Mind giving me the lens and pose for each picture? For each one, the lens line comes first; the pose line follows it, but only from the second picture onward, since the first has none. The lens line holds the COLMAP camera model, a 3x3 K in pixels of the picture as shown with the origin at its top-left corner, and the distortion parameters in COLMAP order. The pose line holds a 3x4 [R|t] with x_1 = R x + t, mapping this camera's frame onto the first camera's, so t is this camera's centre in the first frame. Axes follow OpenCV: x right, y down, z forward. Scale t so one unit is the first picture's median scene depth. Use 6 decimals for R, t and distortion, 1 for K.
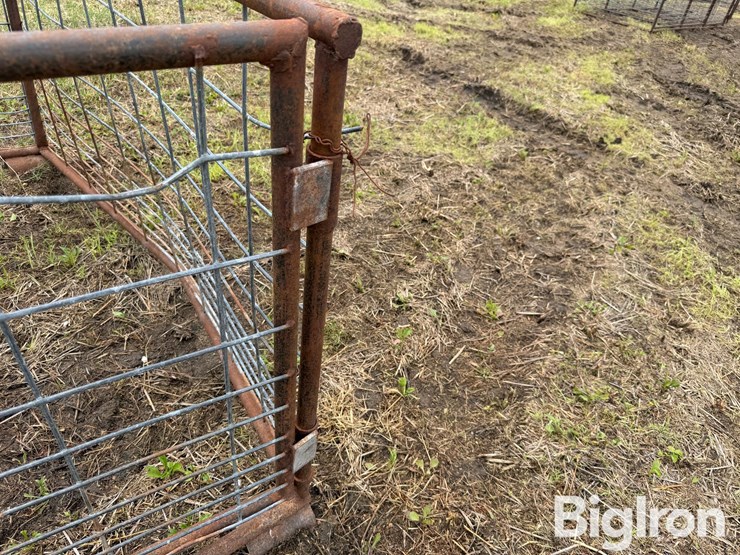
lens RADIAL K [[524.3, 0, 368.1], [0, 524.3, 281.5], [0, 0, 1]] dist [0.061856, -0.074378]
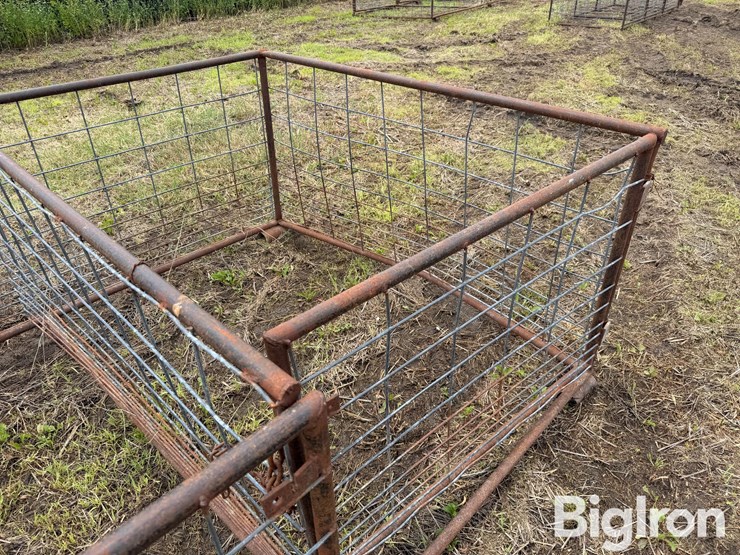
lens RADIAL K [[524.3, 0, 368.1], [0, 524.3, 281.5], [0, 0, 1]] dist [0.061856, -0.074378]
pose [[0.980313, -0.197369, 0.005629, -0.254085], [0.197412, 0.979176, -0.047353, 0.016503], [0.003835, 0.047532, 0.998862, -0.256250]]
